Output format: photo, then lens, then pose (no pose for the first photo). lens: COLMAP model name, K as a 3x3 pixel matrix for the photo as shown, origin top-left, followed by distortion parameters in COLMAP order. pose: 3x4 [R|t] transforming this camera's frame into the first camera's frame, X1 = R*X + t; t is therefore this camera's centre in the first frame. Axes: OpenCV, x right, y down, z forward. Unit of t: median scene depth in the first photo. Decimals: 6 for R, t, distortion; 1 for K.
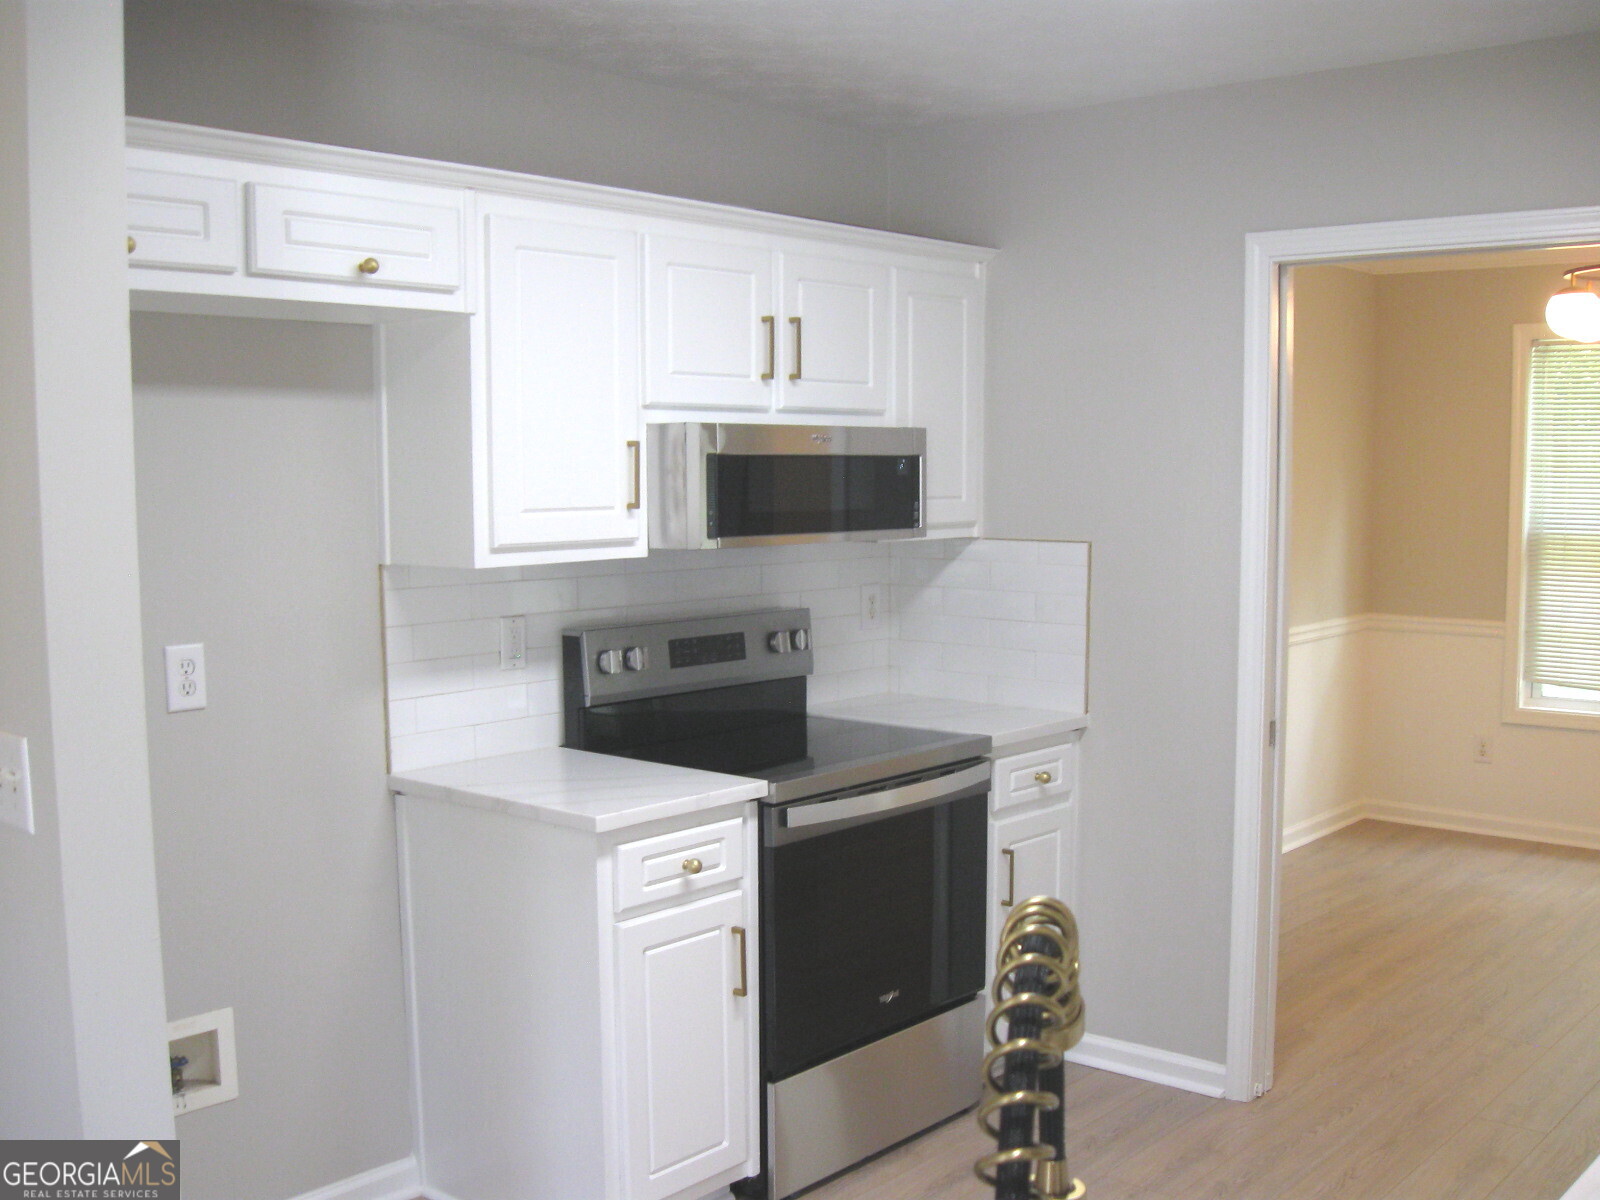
lens RADIAL K [[1649.3, 0, 813.9], [0, 1649.3, 618.0], [0, 0, 1]] dist [-0.114478, 0.000000]
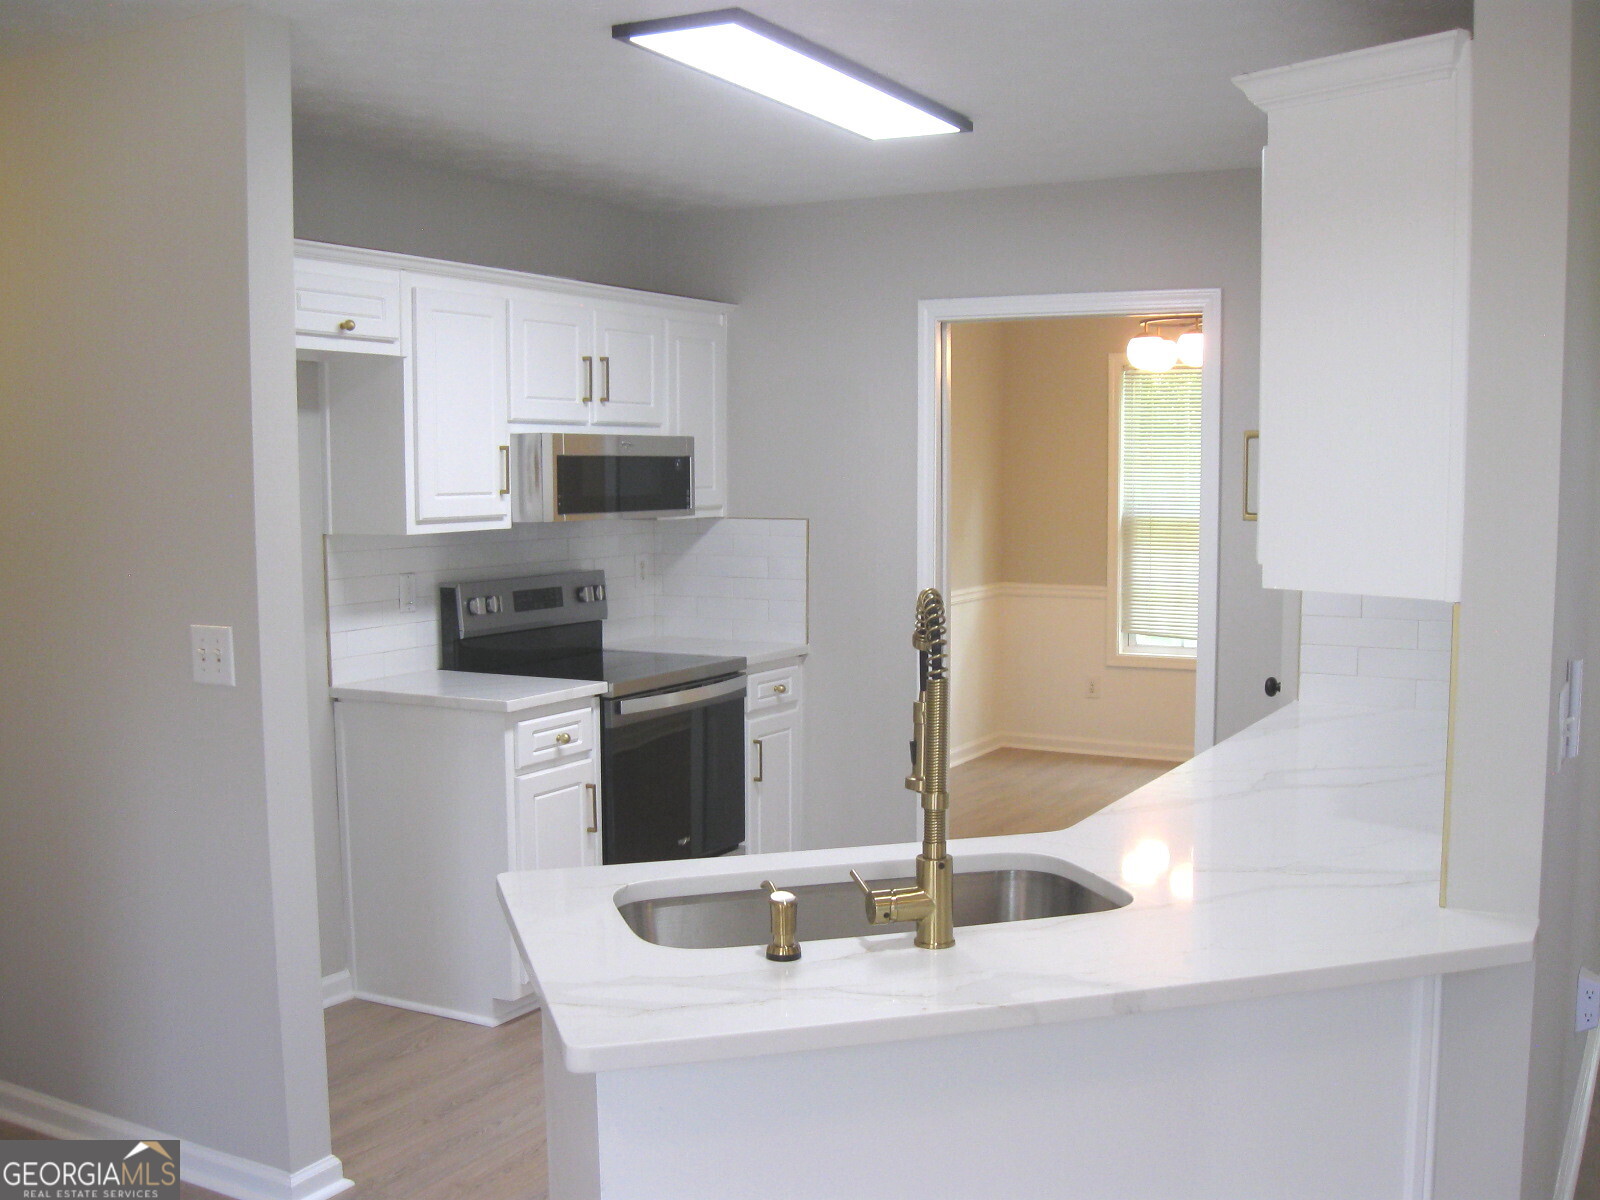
lens RADIAL K [[1649.3, 0, 797.6], [0, 1649.3, 597.1], [0, 0, 1]] dist [-0.114478, 0.000000]
pose [[0.977835, -0.015992, 0.208765, -0.143682], [0.019053, 0.999738, -0.012660, 0.040295], [-0.208508, 0.016357, 0.977884, -0.385656]]
